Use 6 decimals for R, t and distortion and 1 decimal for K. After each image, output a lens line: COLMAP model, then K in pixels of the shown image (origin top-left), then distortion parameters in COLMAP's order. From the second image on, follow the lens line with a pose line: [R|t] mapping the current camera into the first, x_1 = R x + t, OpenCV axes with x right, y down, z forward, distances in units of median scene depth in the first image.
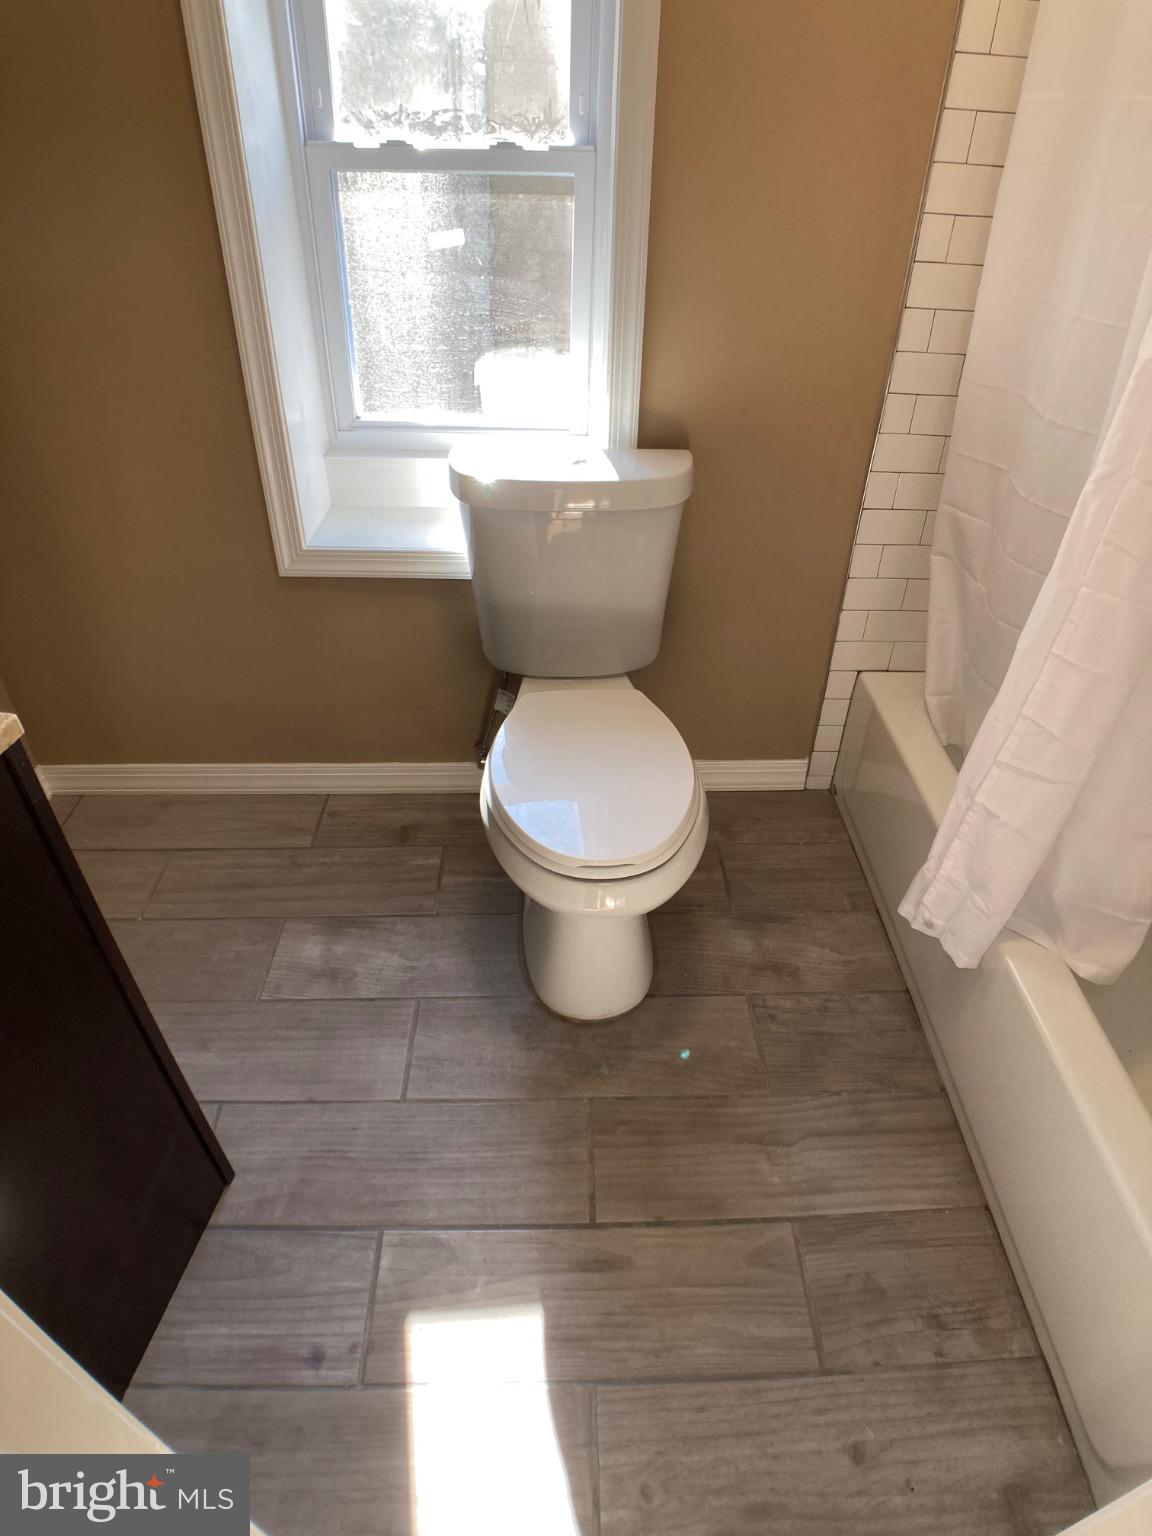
lens RADIAL K [[859.3, 0, 589.3], [0, 859.3, 750.8], [0, 0, 1]] dist [-0.098580, 0.022403]
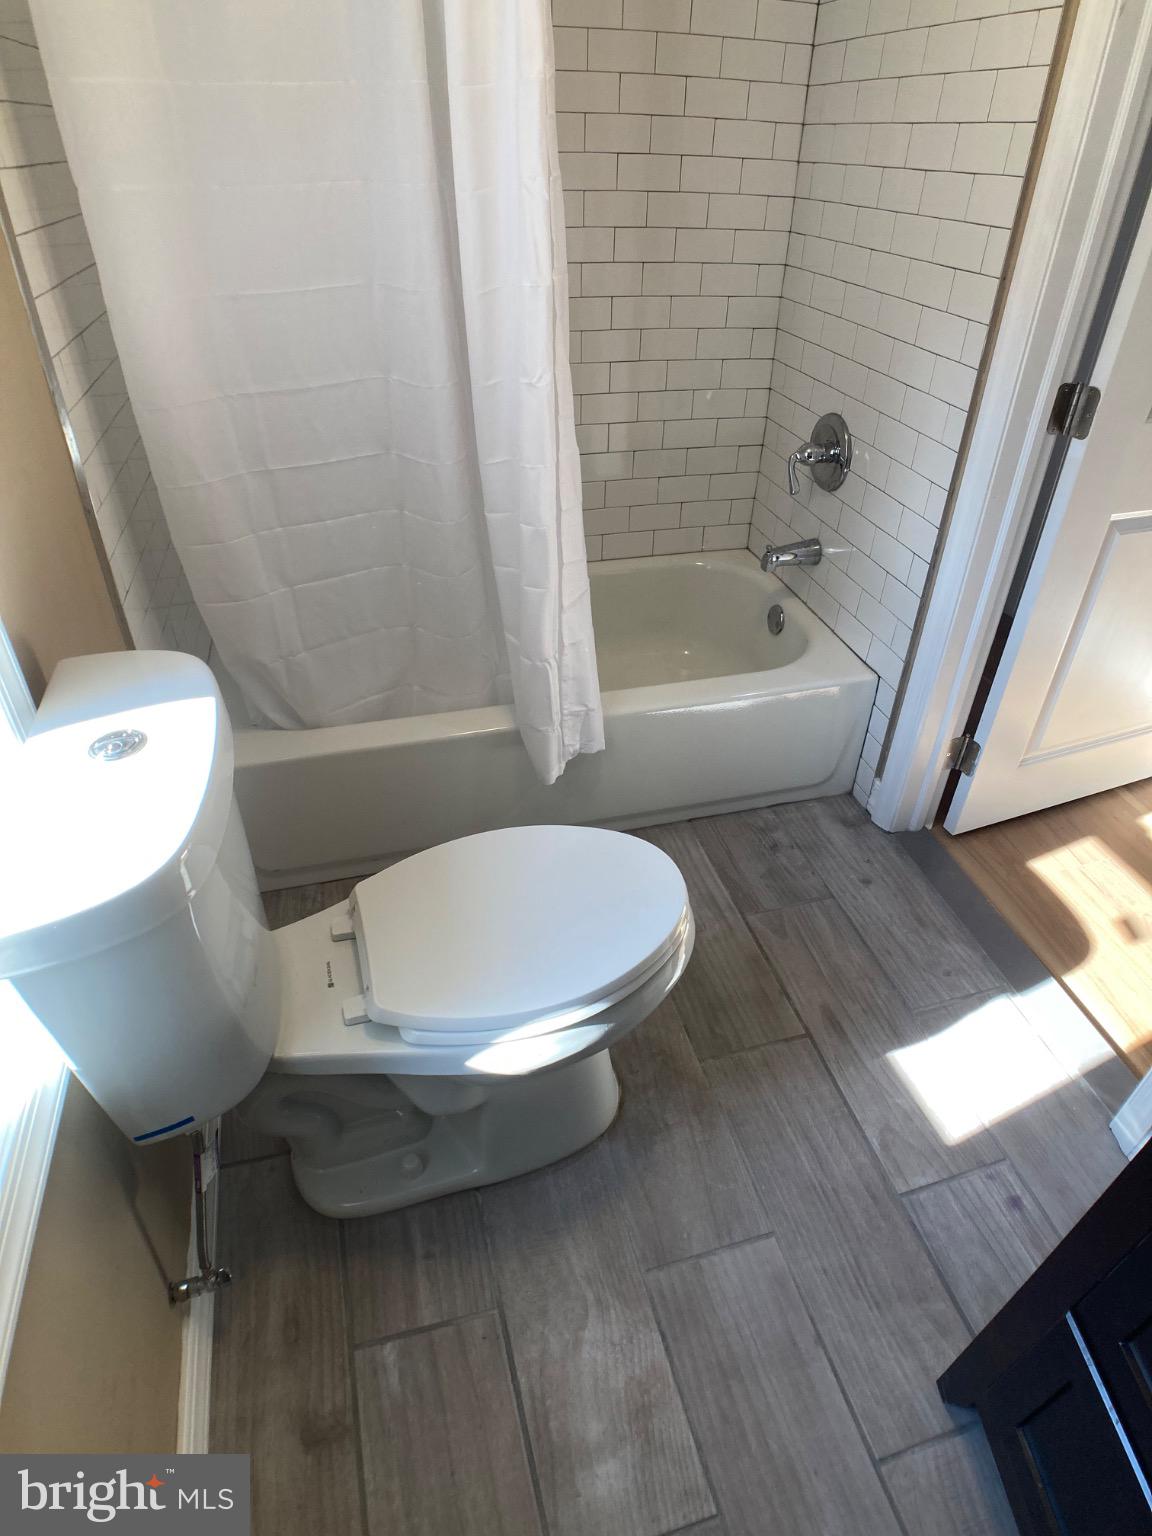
lens RADIAL K [[859.3, 0, 589.3], [0, 859.3, 750.8], [0, 0, 1]] dist [-0.098580, 0.022403]
pose [[-0.240162, -0.599146, 0.763771, -0.560880], [0.550282, 0.564141, 0.615576, -0.552768], [-0.799695, 0.568128, 0.194214, 0.712194]]
